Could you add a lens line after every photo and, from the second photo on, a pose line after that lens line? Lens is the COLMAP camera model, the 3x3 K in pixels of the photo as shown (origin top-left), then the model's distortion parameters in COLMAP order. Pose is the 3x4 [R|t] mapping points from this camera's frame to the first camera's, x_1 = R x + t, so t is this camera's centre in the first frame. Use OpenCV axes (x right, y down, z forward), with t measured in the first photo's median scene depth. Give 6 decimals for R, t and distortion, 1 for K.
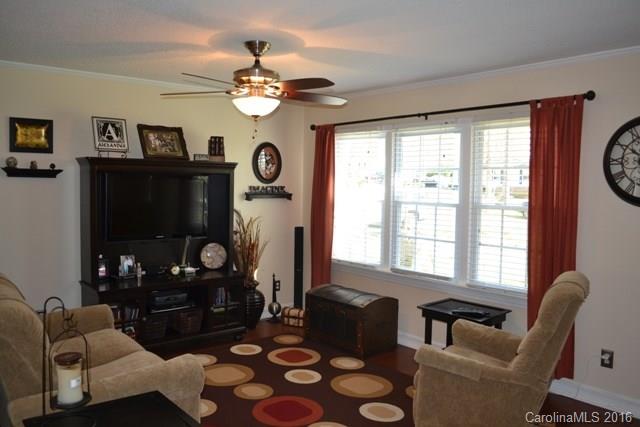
lens RADIAL K [[528.6, 0, 320.5], [0, 528.6, 211.9], [0, 0, 1]] dist [-0.016981, -0.006799]
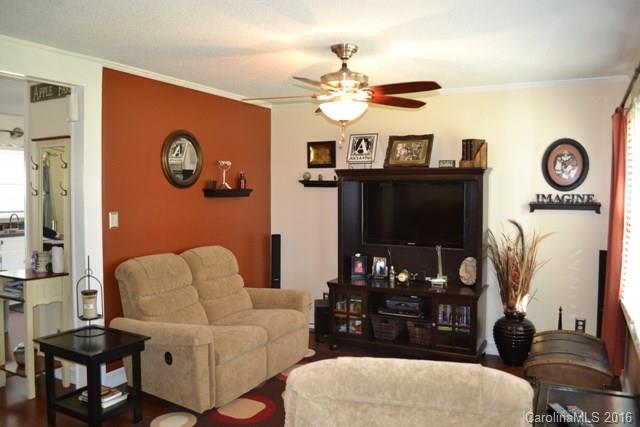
lens RADIAL K [[528.6, 0, 320.9], [0, 528.6, 215.1], [0, 0, 1]] dist [-0.016981, -0.006799]
pose [[0.391204, 0.032974, -0.919713, 0.589336], [-0.047041, 0.998768, 0.015799, -0.016462], [0.919101, 0.037084, 0.392273, 0.454526]]
